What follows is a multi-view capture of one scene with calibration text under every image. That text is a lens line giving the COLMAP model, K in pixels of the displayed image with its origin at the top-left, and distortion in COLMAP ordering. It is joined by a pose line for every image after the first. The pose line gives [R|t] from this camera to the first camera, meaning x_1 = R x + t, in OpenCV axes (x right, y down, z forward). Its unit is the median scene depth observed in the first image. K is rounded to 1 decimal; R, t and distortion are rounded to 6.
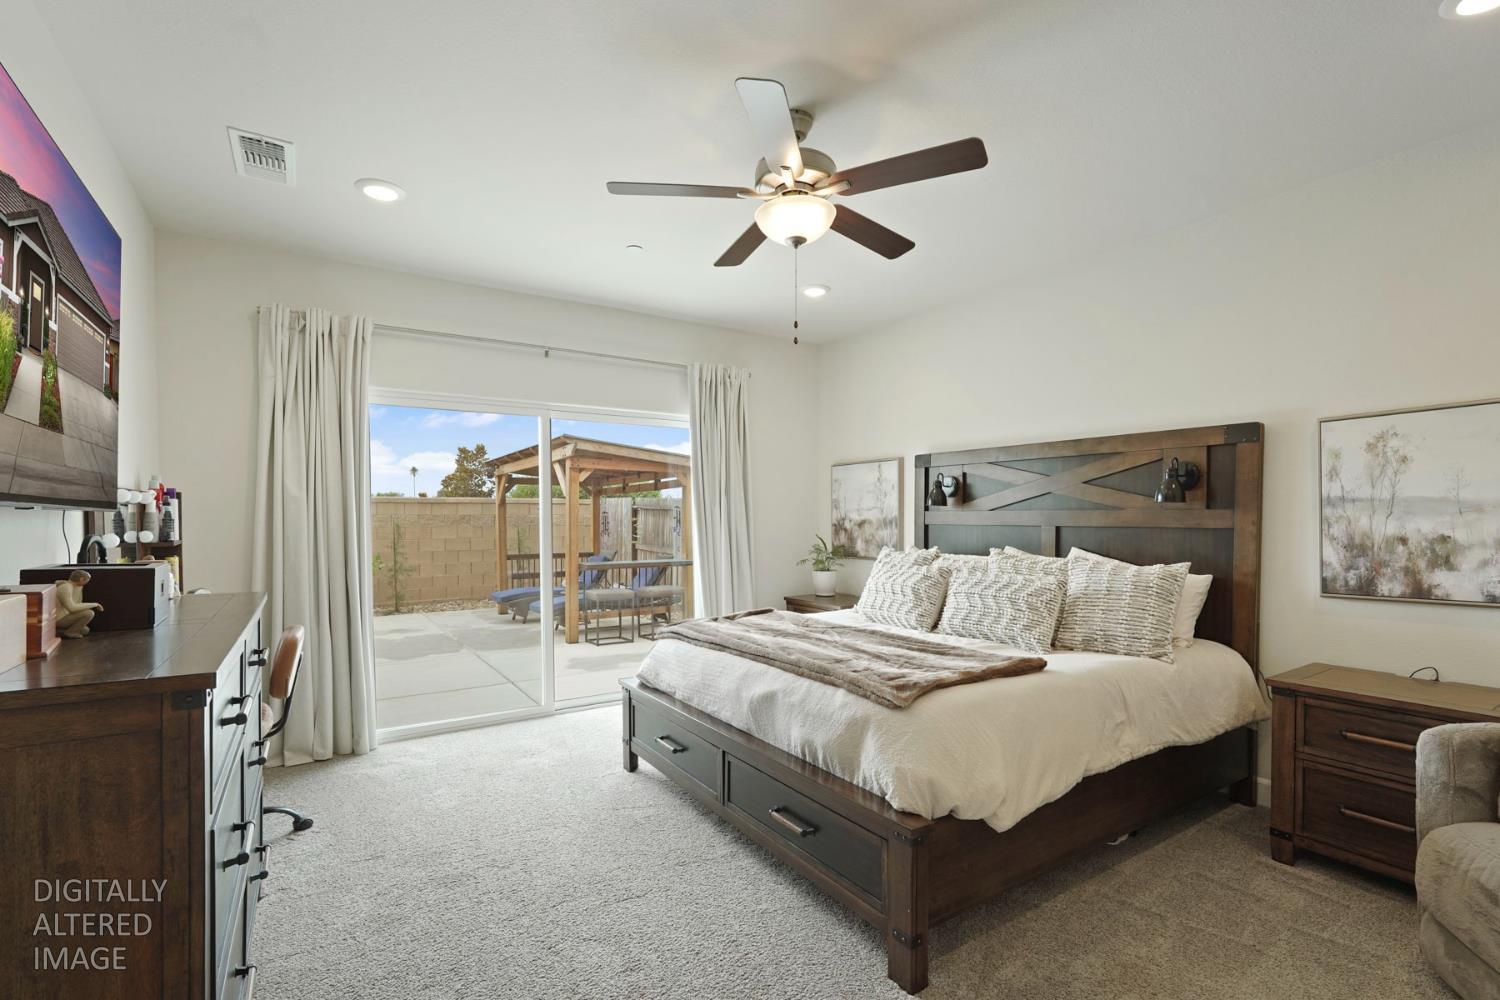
lens RADIAL K [[670.0, 0, 743.0], [0, 670.0, 506.2], [0, 0, 1]] dist [0.000629, 0.000219]
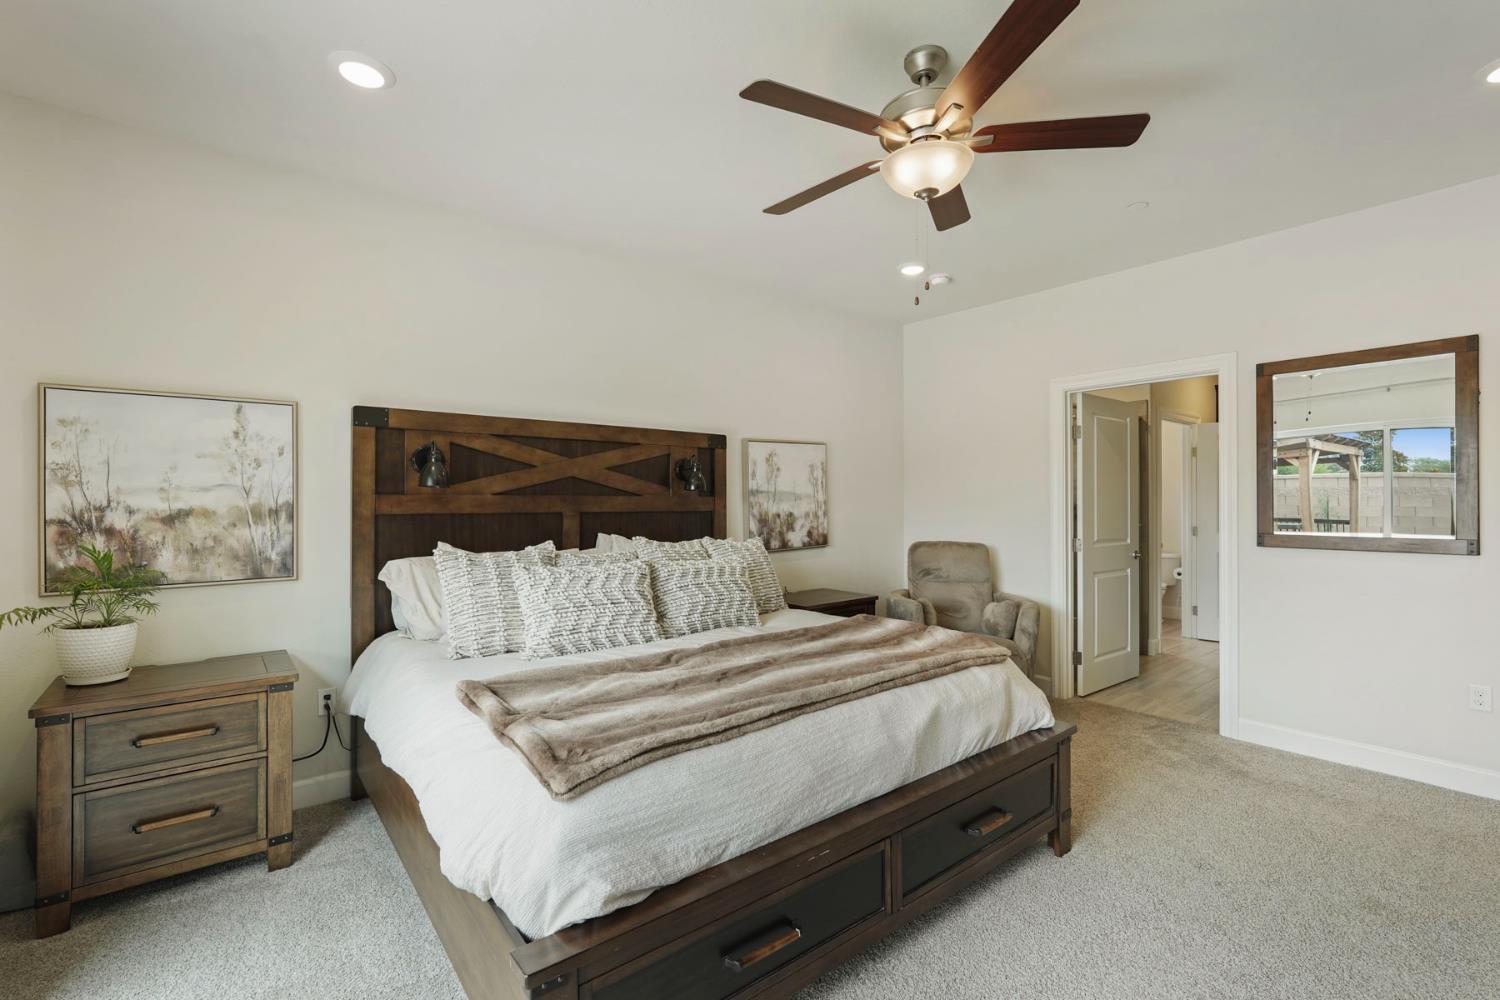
lens RADIAL K [[670.0, 0, 743.0], [0, 670.0, 506.2], [0, 0, 1]] dist [0.000629, 0.000219]
pose [[-0.090204, -0.005181, 0.995910, -0.627324], [-0.013435, 0.999902, 0.003985, 0.017656], [-0.995833, -0.013021, -0.090264, 1.075349]]
